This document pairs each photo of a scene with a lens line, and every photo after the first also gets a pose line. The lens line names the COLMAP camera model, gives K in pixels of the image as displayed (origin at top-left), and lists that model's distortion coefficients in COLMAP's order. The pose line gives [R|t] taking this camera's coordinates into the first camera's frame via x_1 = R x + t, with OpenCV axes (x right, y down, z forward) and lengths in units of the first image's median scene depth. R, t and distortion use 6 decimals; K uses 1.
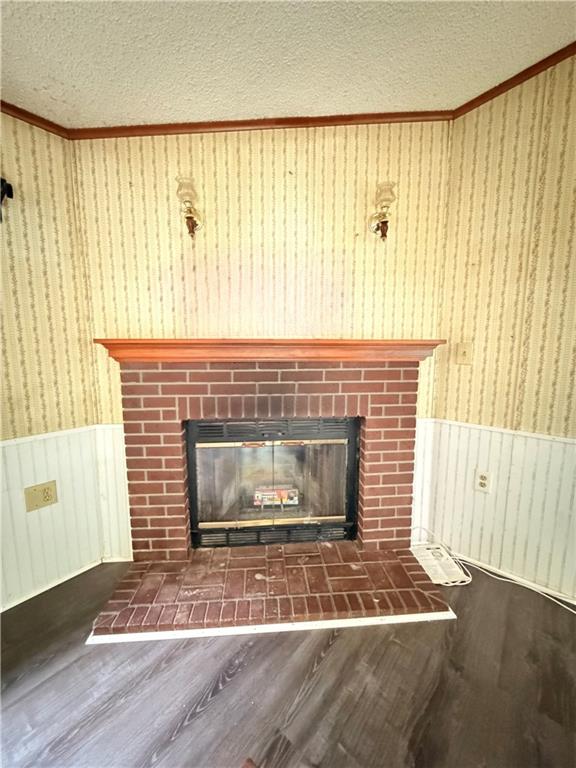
lens RADIAL K [[305.9, 0, 287.8], [0, 305.9, 386.7], [0, 0, 1]] dist [-0.002141, 0.000817]
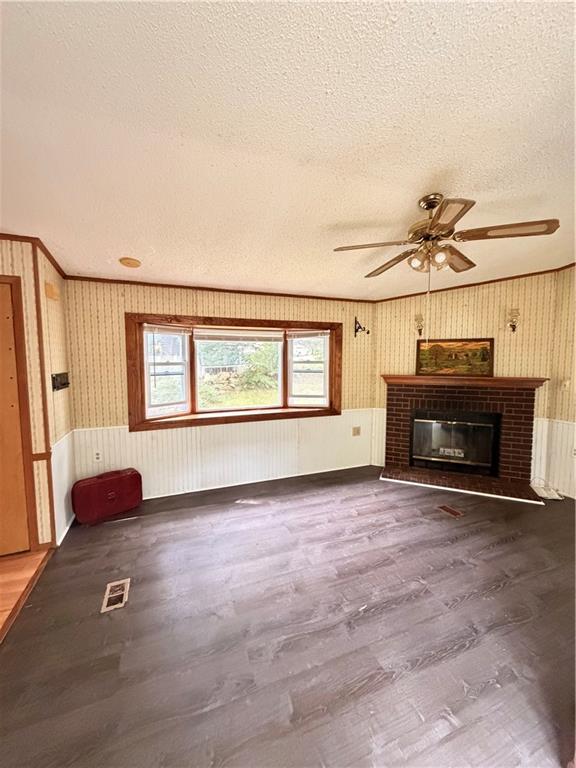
lens RADIAL K [[305.9, 0, 289.3], [0, 305.9, 383.2], [0, 0, 1]] dist [-0.002141, 0.000817]
pose [[0.877830, 0.035558, -0.477651, -0.036126], [-0.061985, 0.997288, -0.039674, 0.065888], [0.474945, 0.064435, 0.877653, -1.575495]]
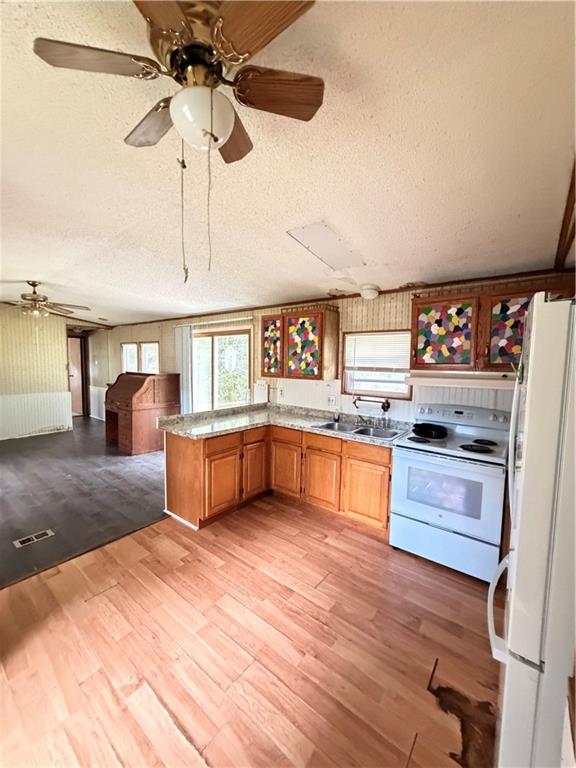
lens RADIAL K [[305.9, 0, 288.9], [0, 305.9, 382.9], [0, 0, 1]] dist [-0.002141, 0.000817]
pose [[-0.034573, -0.076686, 0.996456, -2.672717], [0.120952, 0.989402, 0.080339, 0.110313], [-0.992056, 0.123301, -0.024932, -2.163629]]
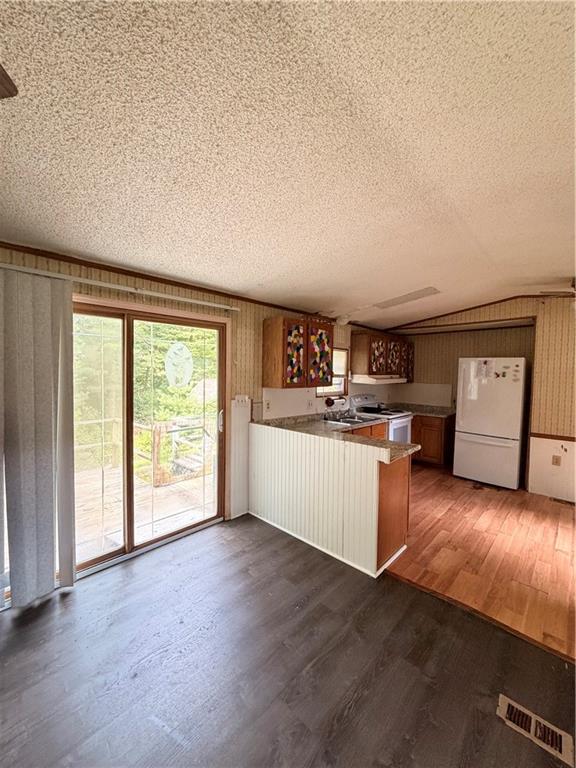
lens RADIAL K [[305.9, 0, 287.8], [0, 305.9, 383.3], [0, 0, 1]] dist [-0.002141, 0.000817]
pose [[-0.997797, -0.020976, 0.062941, -0.537699], [-0.009715, 0.984672, 0.174144, -0.142004], [-0.065629, 0.173148, -0.982707, -0.156012]]
